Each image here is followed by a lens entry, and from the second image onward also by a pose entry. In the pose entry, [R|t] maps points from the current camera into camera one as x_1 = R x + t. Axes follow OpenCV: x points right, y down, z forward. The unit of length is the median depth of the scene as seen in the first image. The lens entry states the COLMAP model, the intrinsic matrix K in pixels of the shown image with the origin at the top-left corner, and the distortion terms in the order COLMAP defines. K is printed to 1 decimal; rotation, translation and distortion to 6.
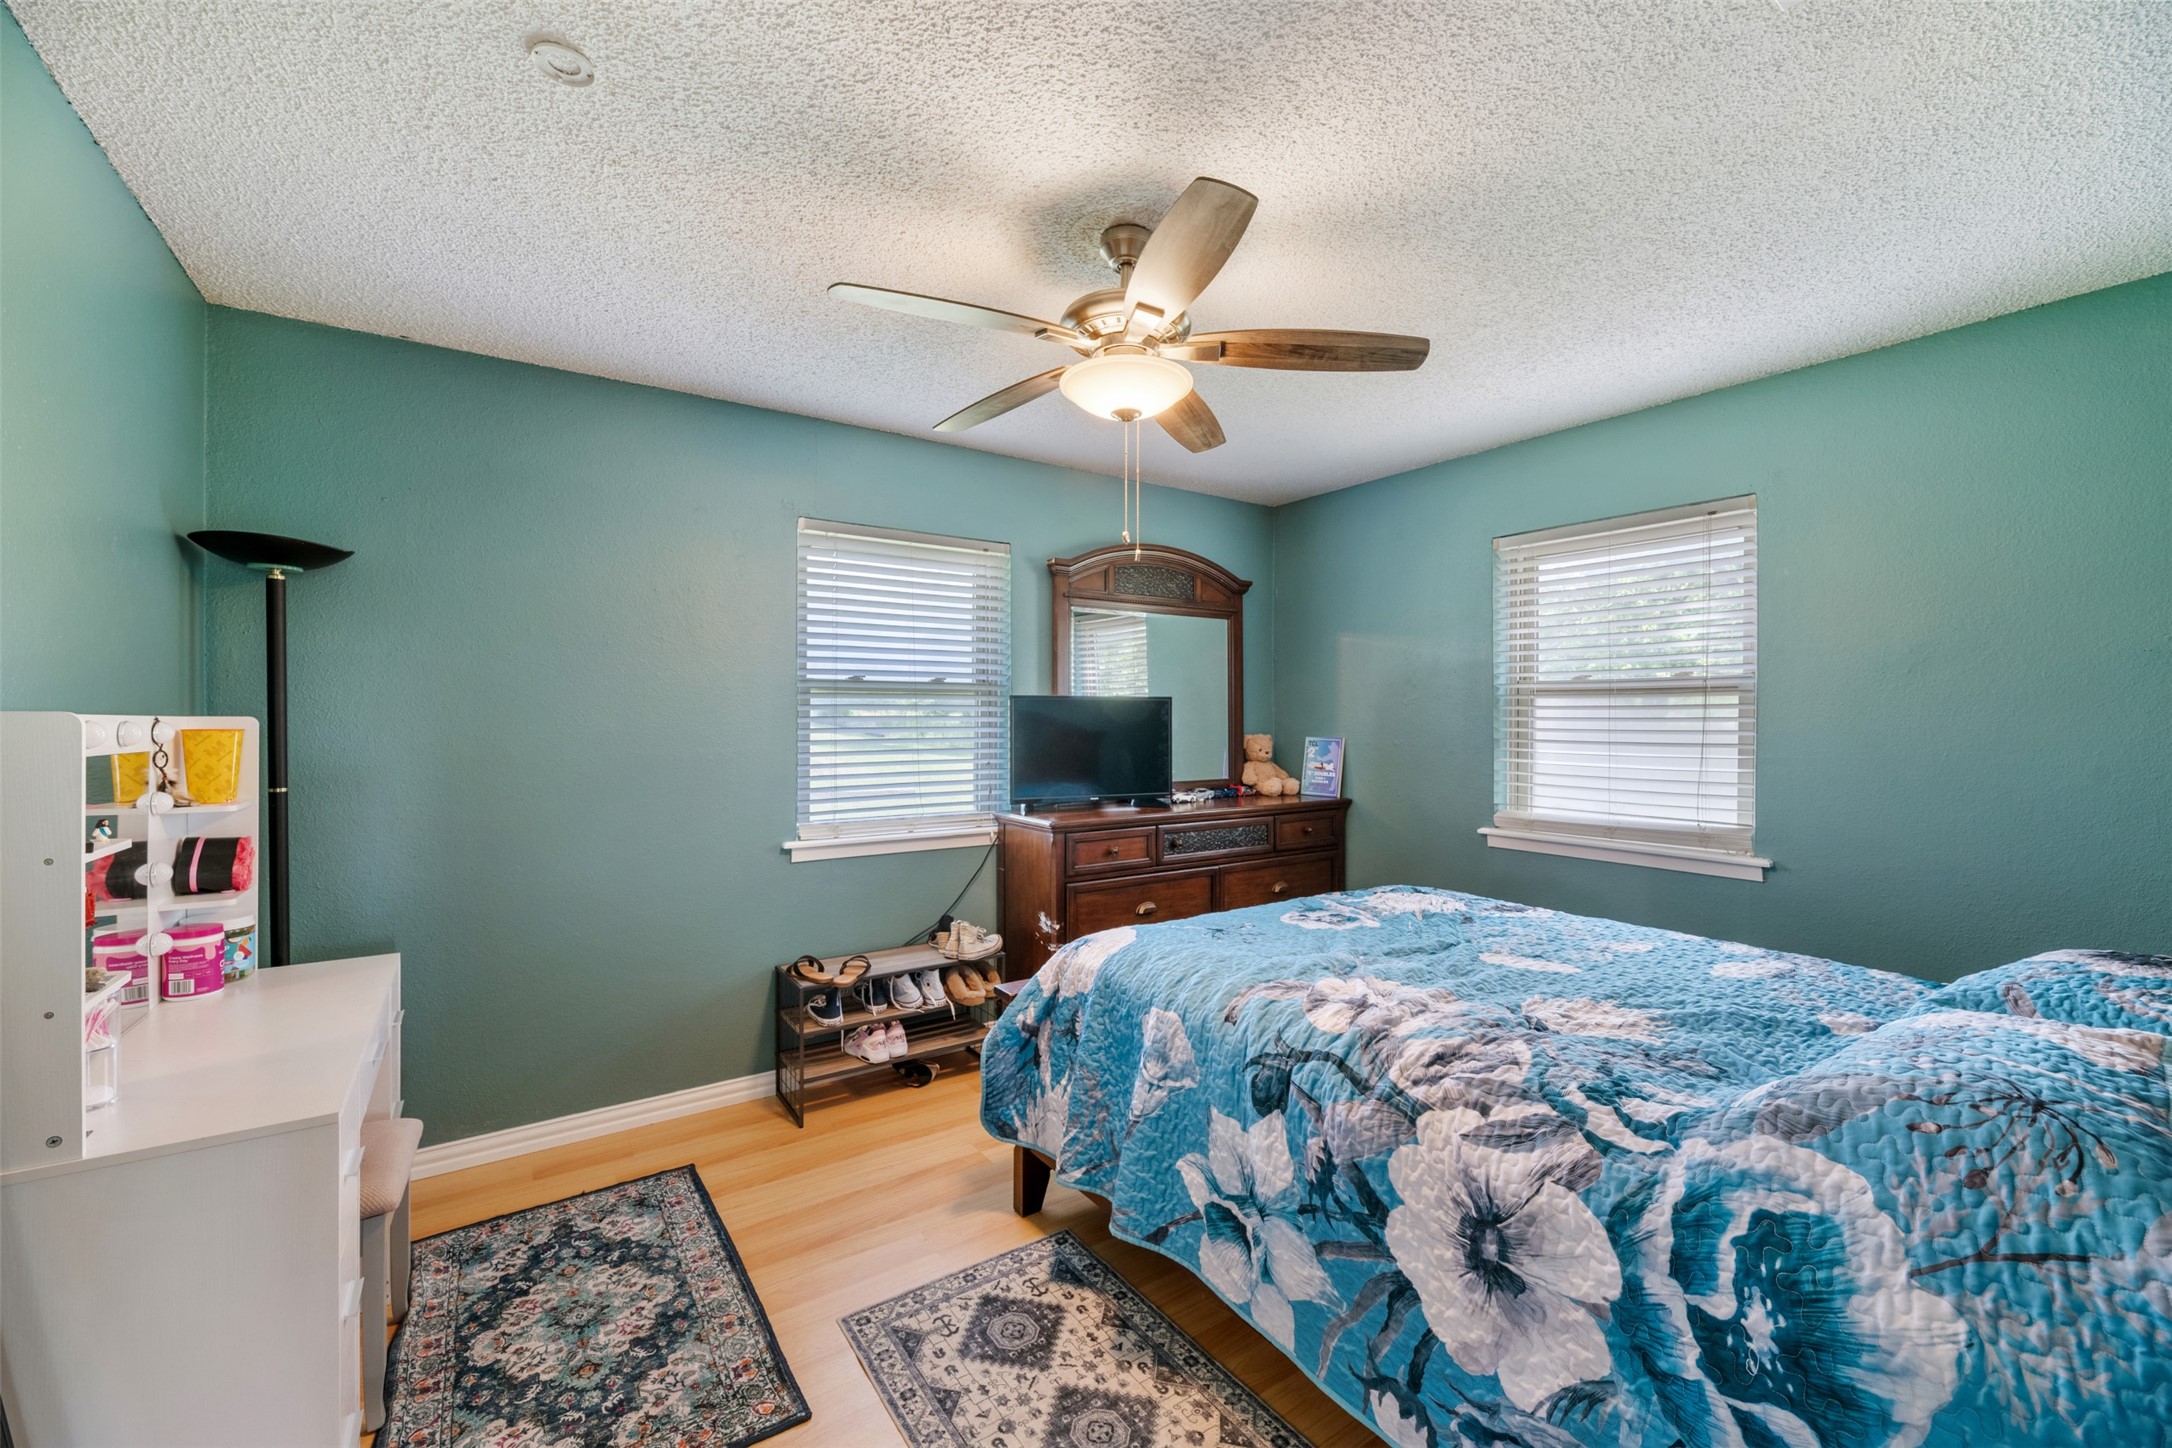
lens RADIAL K [[873.7, 0, 1094.5], [0, 873.7, 715.1], [0, 0, 1]] dist [-0.001472, -0.001314]
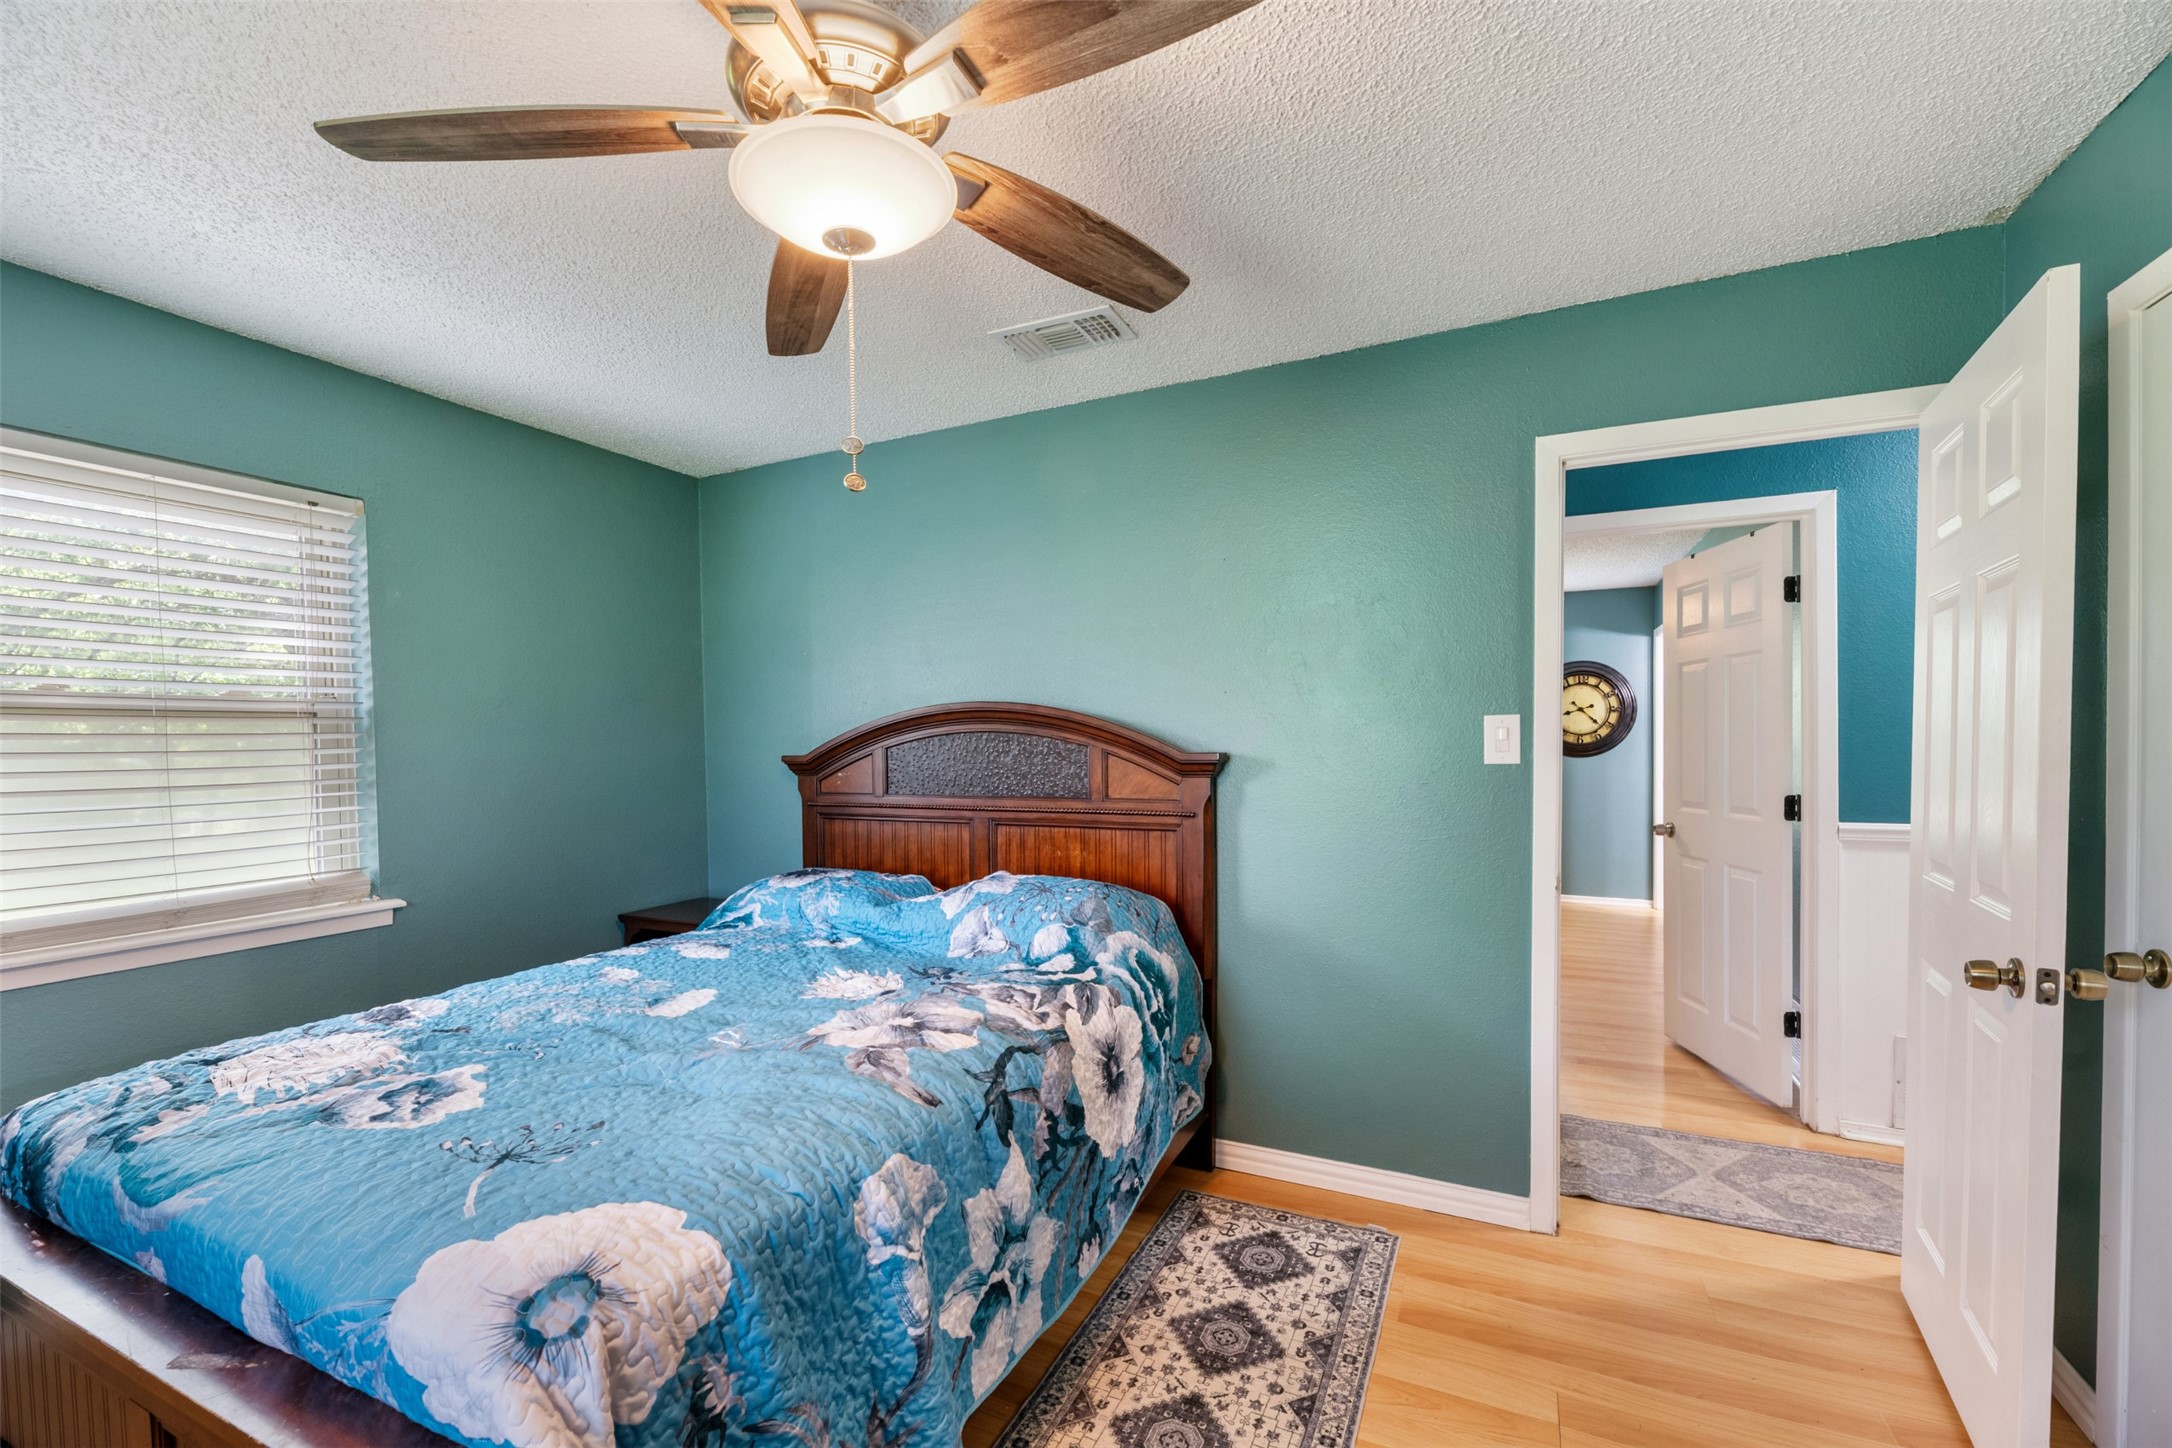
lens RADIAL K [[873.7, 0, 1101.0], [0, 873.7, 744.2], [0, 0, 1]] dist [-0.001472, -0.001314]
pose [[-0.501865, -0.004892, 0.864932, -0.710701], [0.009404, 0.999894, 0.011111, -0.006779], [-0.864895, 0.013710, -0.501766, 1.395087]]
